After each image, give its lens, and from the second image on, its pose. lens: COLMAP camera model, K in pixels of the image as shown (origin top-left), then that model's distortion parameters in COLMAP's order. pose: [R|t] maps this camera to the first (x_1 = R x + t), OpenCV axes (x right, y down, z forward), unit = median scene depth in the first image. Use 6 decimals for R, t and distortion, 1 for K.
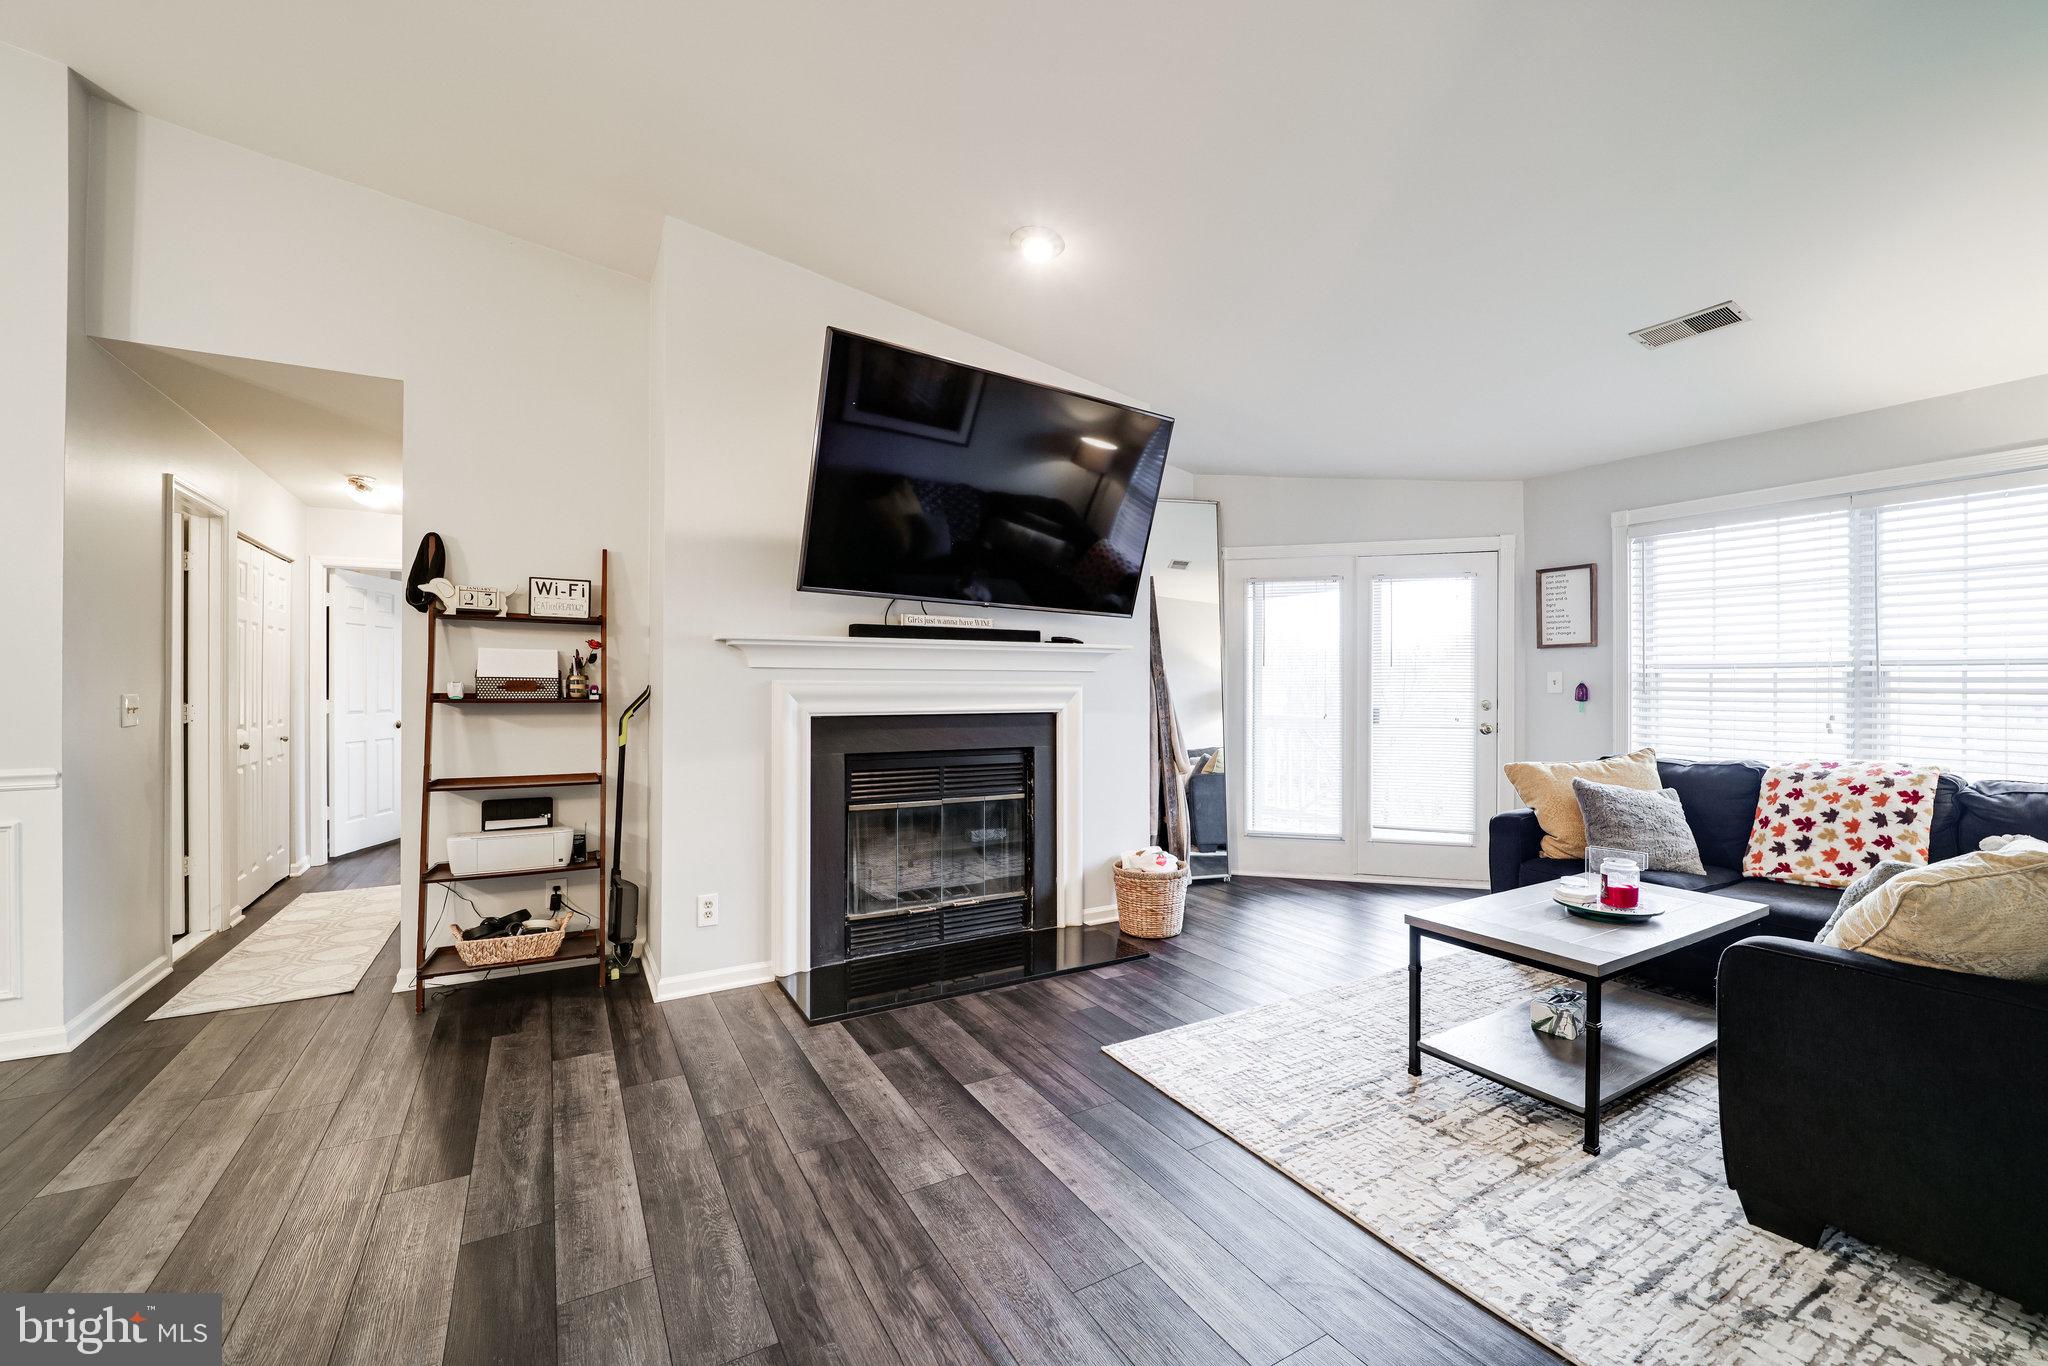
lens RADIAL K [[825.2, 0, 1042.5], [0, 825.2, 688.5], [0, 0, 1]] dist [-0.010455, -0.001780]
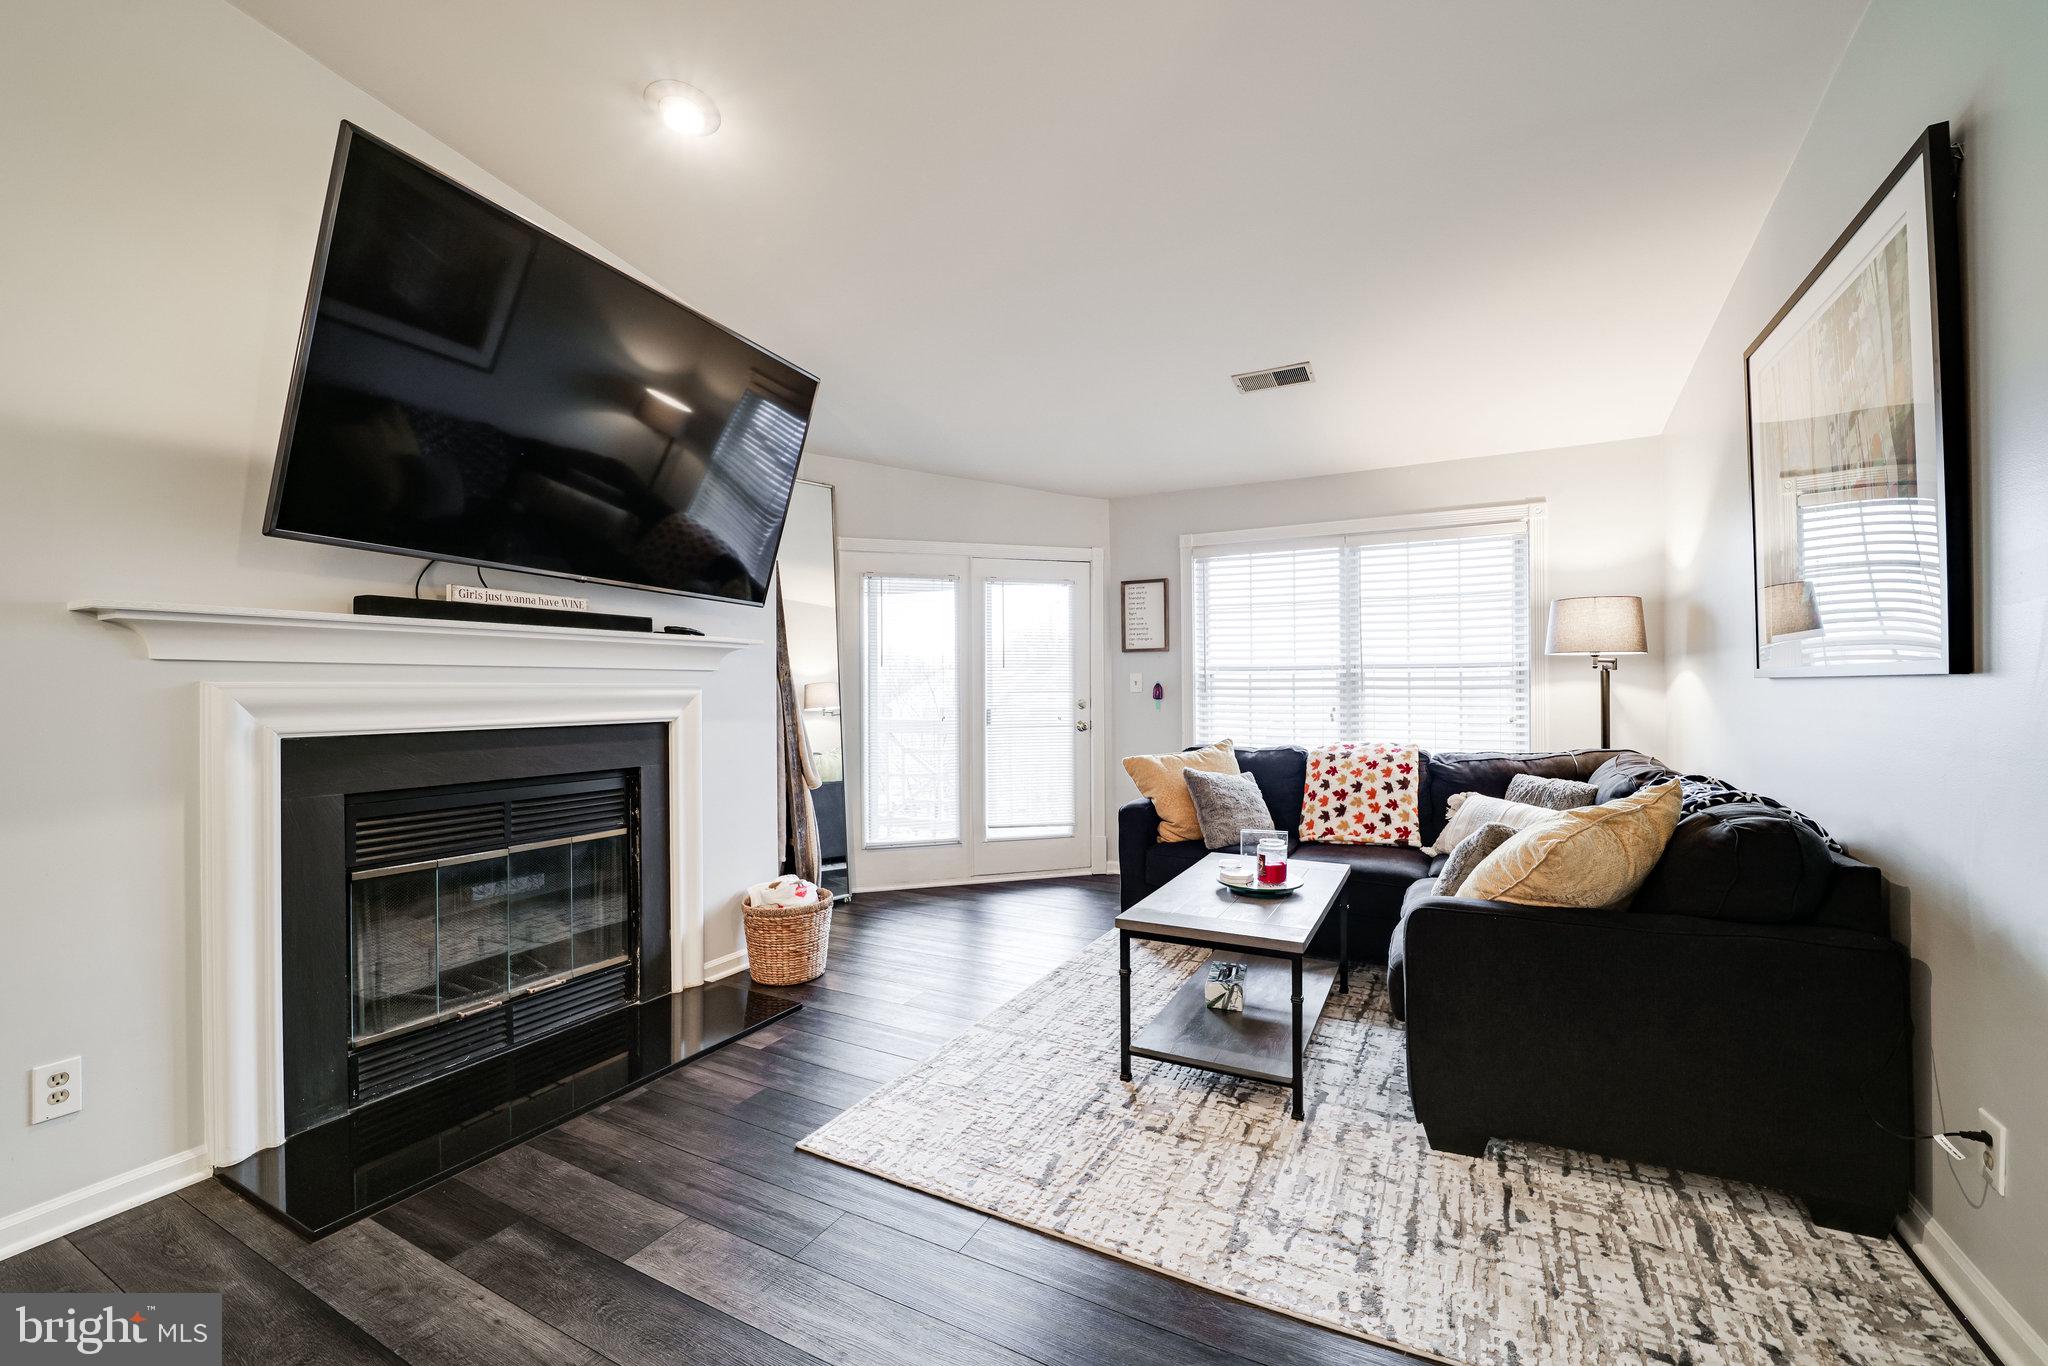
lens RADIAL K [[825.2, 0, 1029.3], [0, 825.2, 686.5], [0, 0, 1]] dist [-0.010455, -0.001780]
pose [[0.849609, -0.005291, 0.527387, -0.125279], [0.007997, 0.999964, -0.002851, 0.000340], [-0.527352, 0.006640, 0.849621, 0.171079]]
